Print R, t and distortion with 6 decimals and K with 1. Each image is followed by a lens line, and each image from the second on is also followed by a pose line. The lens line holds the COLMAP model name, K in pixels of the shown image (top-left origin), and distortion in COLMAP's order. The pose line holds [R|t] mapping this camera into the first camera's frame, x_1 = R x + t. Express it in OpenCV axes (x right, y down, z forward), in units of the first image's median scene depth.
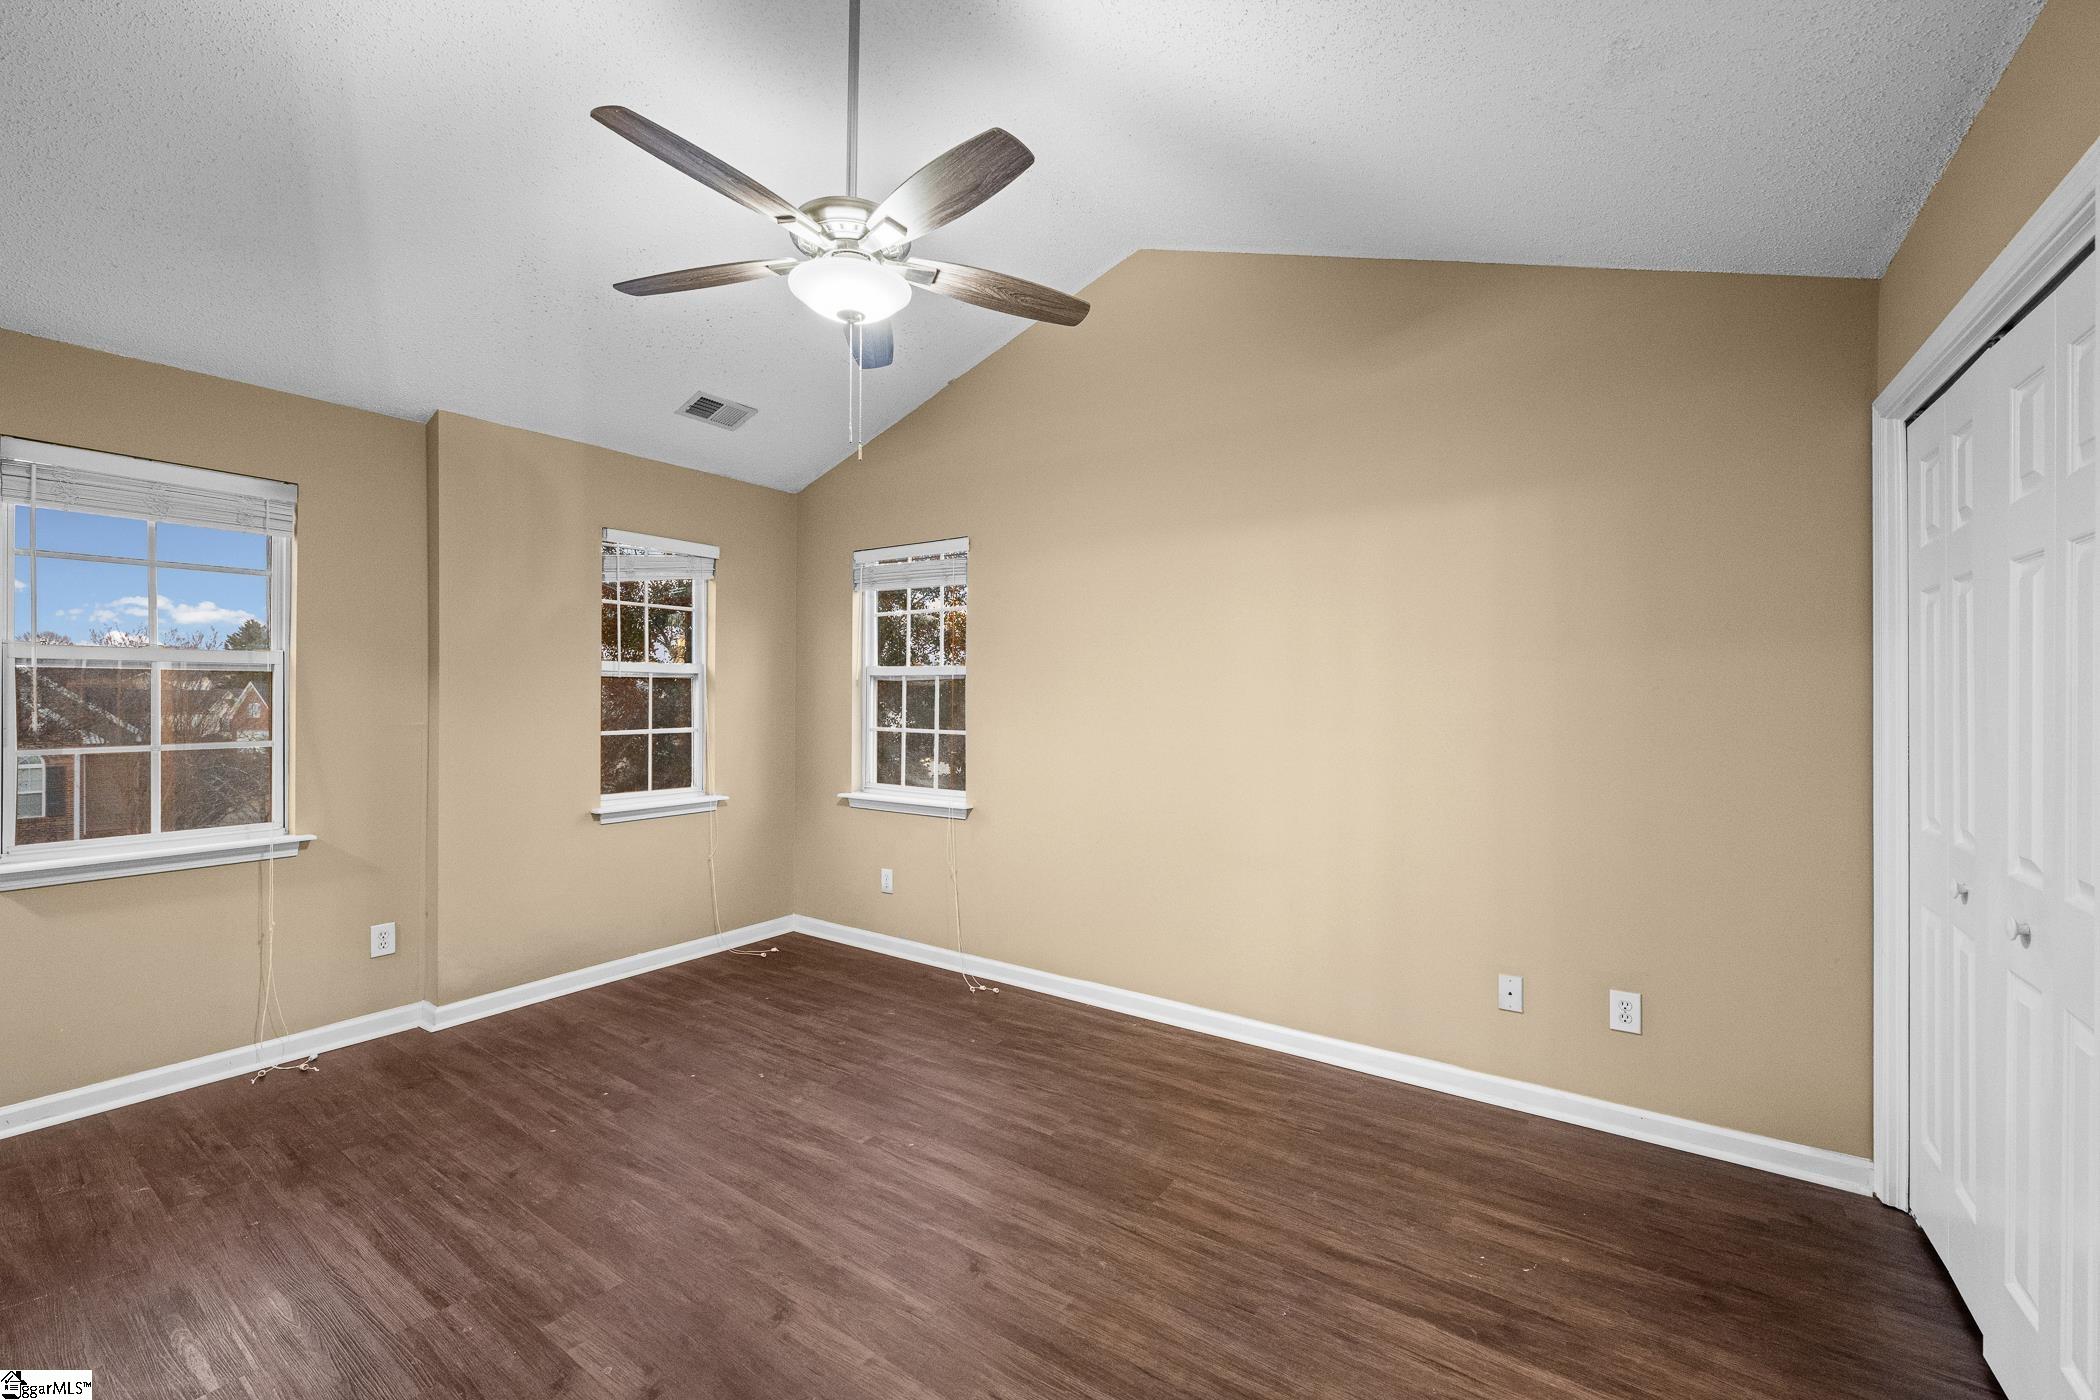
lens RADIAL K [[833.6, 0, 1046.7], [0, 833.6, 687.5], [0, 0, 1]] dist [-0.000407, -0.000042]
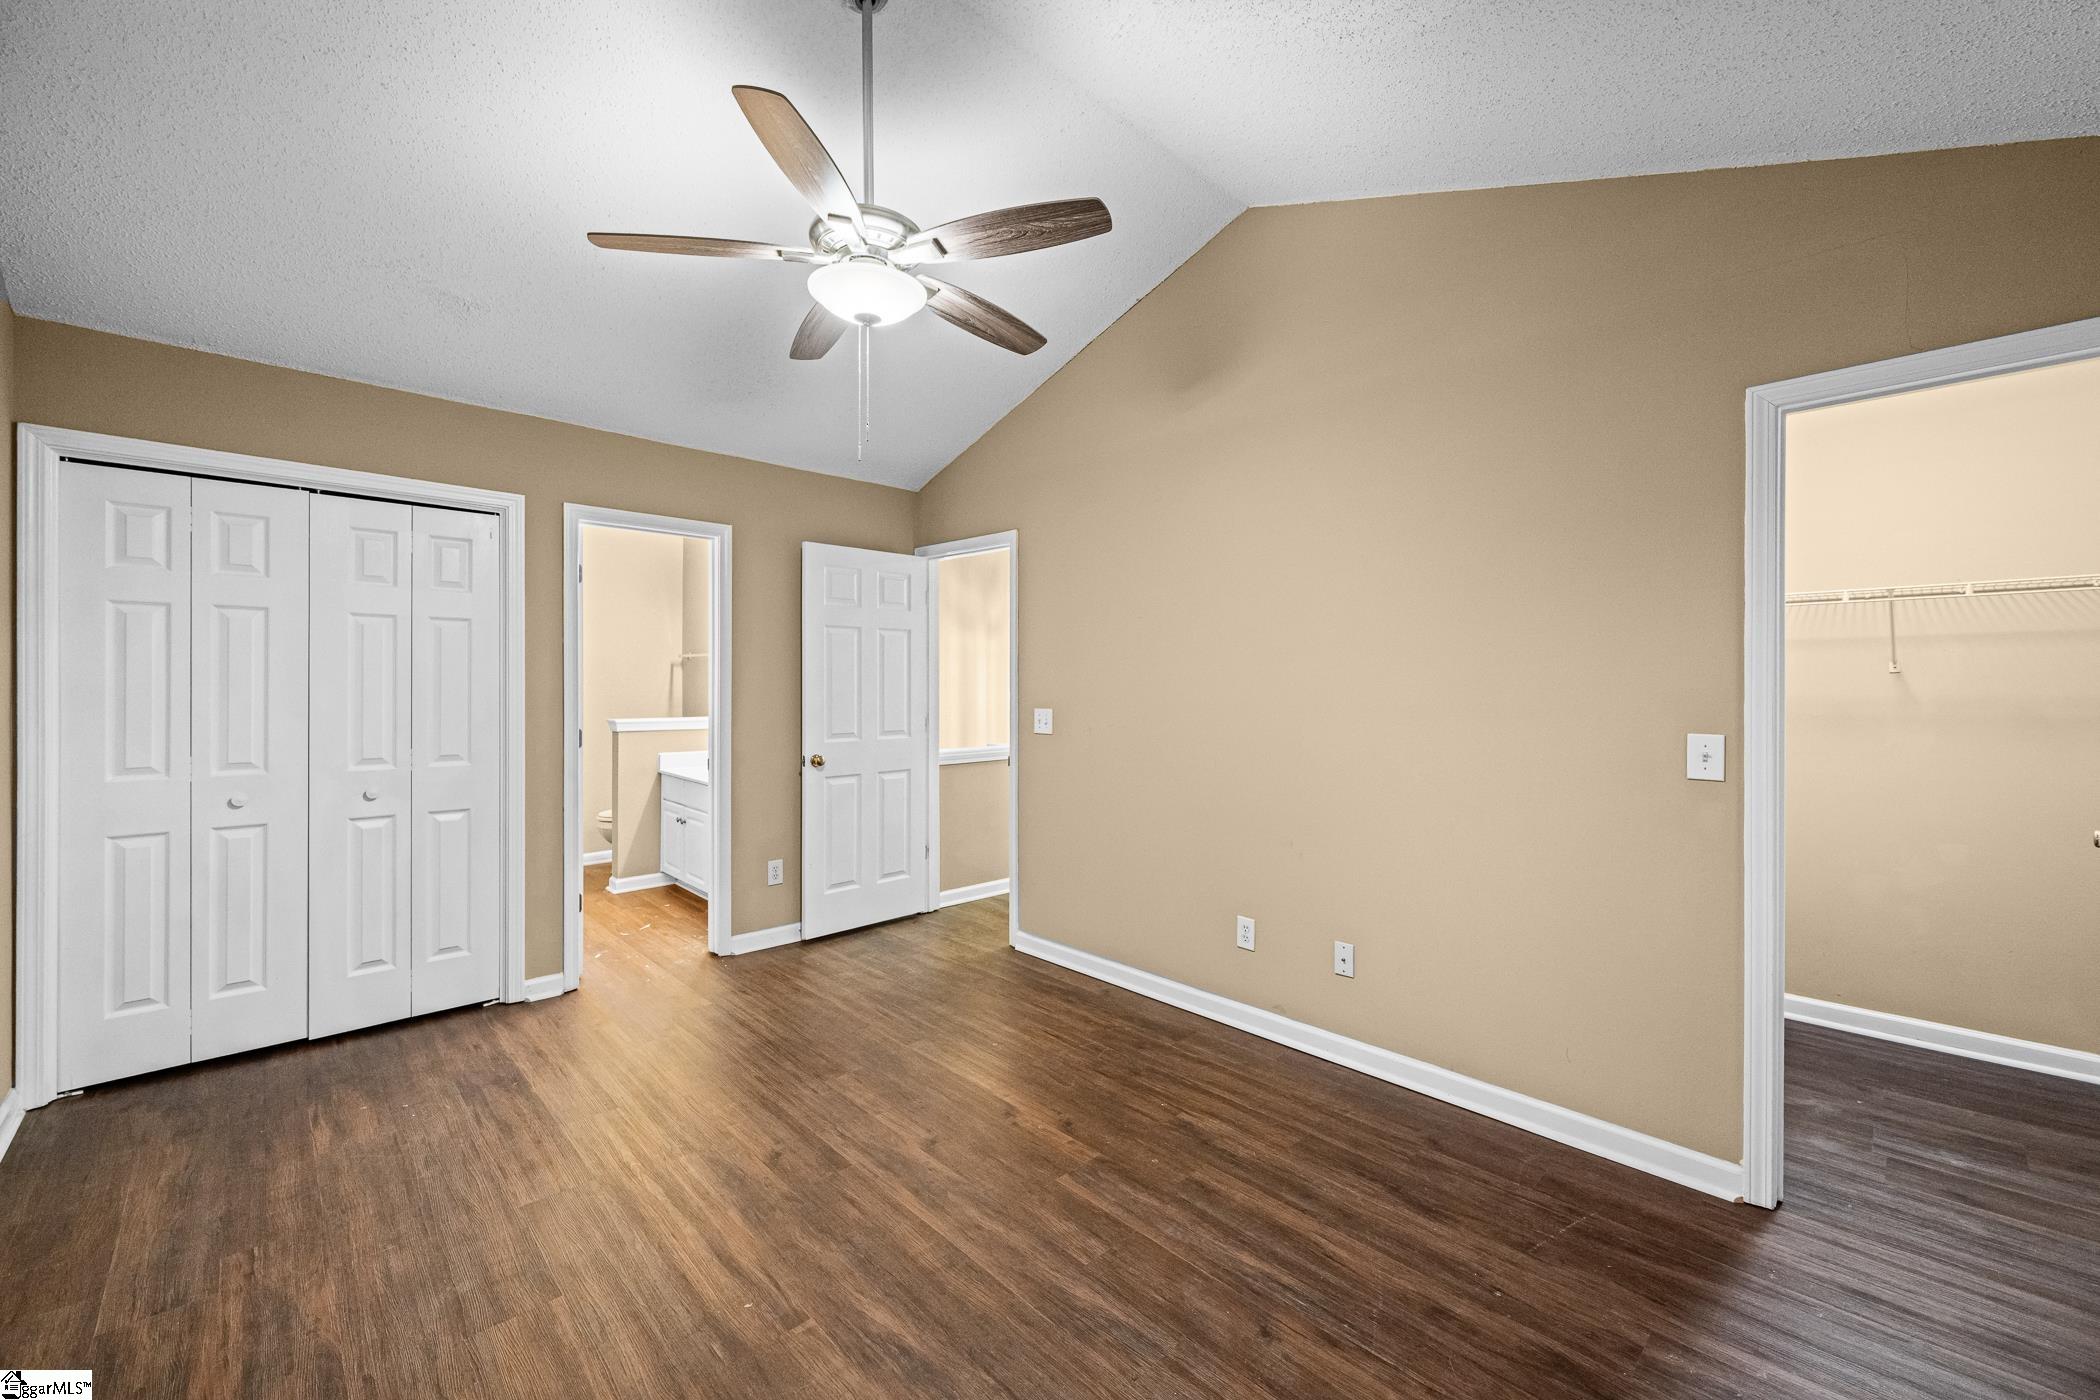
lens RADIAL K [[833.6, 0, 1046.7], [0, 833.6, 687.5], [0, 0, 1]] dist [-0.000407, -0.000042]
pose [[-0.979110, -0.007815, 0.203180, -0.682896], [-0.009714, 0.999918, -0.008349, 0.020401], [-0.203098, -0.010148, -0.979106, 2.030039]]
